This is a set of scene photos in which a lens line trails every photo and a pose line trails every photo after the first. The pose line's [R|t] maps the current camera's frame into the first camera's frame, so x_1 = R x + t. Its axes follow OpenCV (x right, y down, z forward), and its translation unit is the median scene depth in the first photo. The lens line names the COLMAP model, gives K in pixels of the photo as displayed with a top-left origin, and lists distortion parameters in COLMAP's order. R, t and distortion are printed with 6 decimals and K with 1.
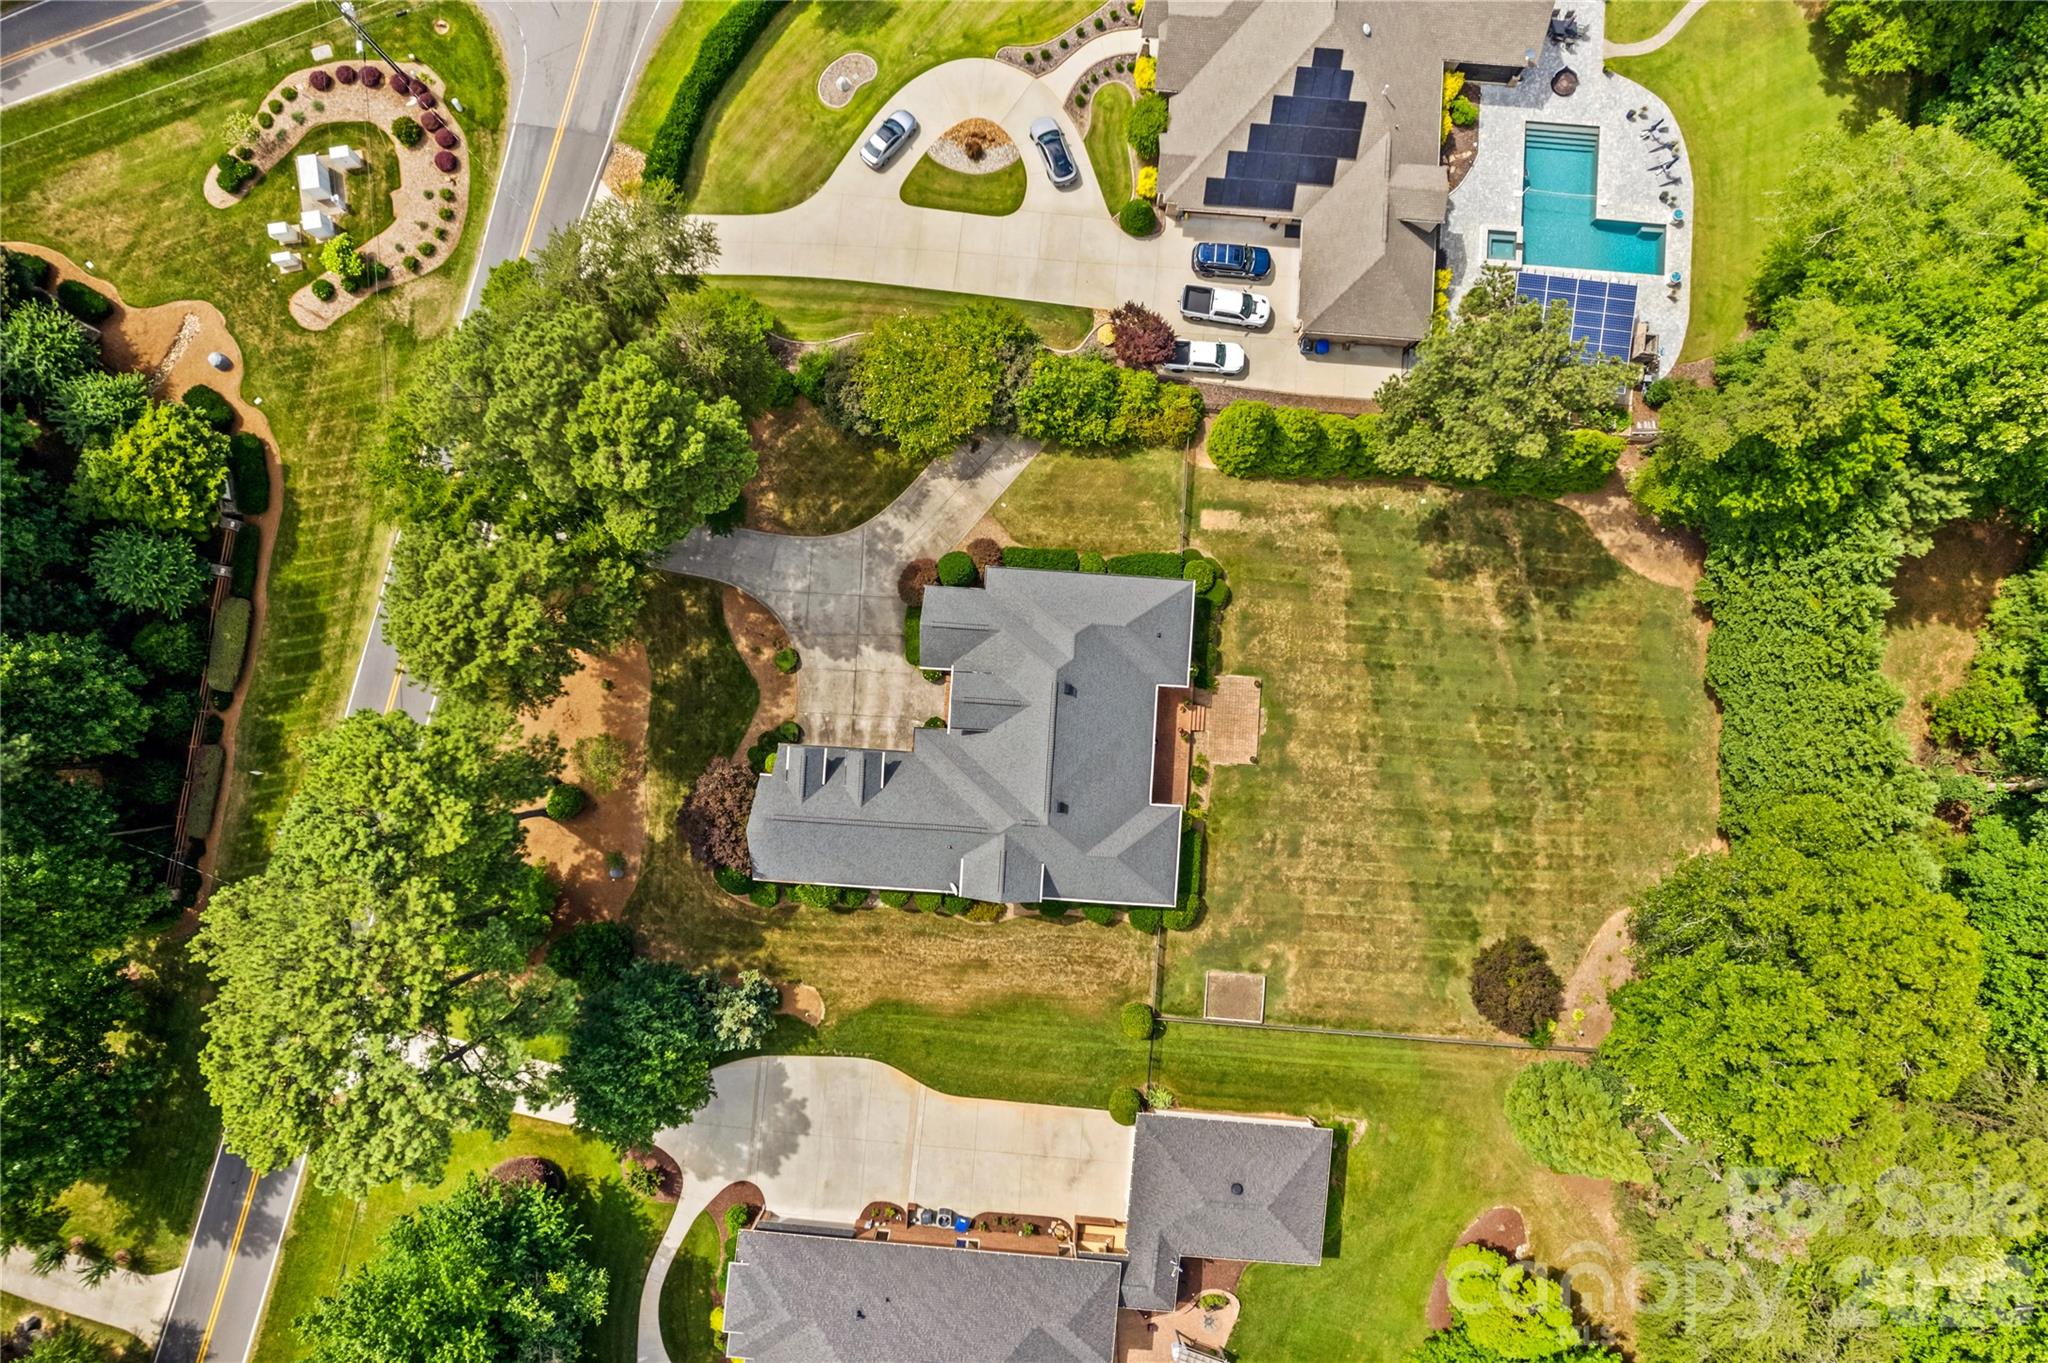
lens RADIAL K [[1364.5, 0, 1024.7], [0, 1364.5, 704.7], [0, 0, 1]] dist [-0.083782, 0.080666]
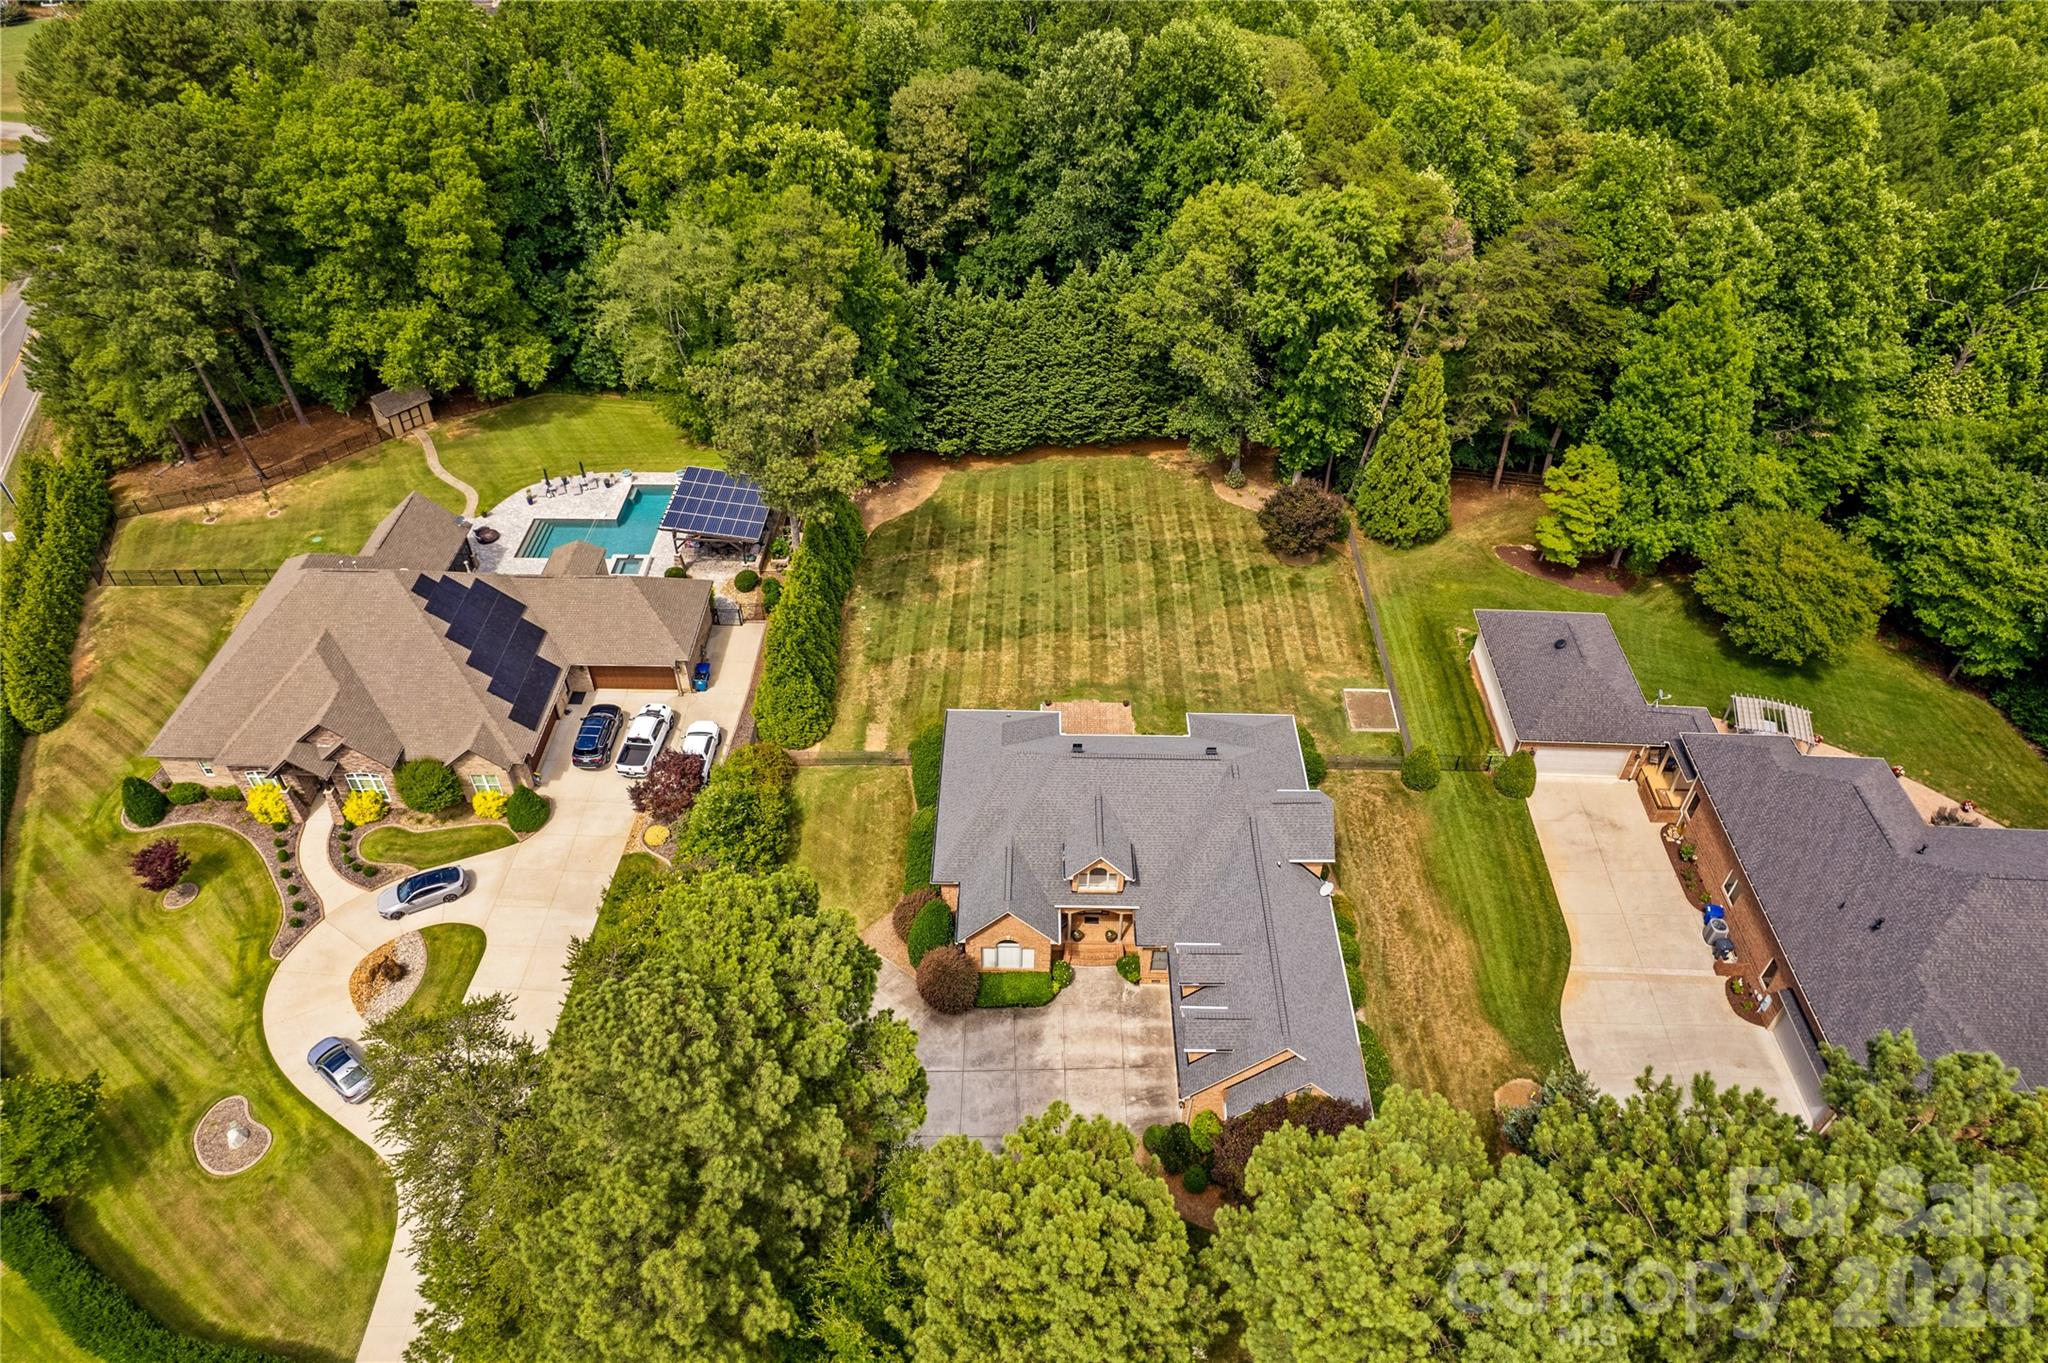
lens RADIAL K [[1364.5, 0, 1024.7], [0, 1364.5, 704.7], [0, 0, 1]] dist [-0.083782, 0.080666]
pose [[-0.052928, -0.653551, 0.755030, -0.558586], [0.998093, -0.010569, 0.060819, -0.090896], [-0.031768, 0.756809, 0.652864, 0.365539]]
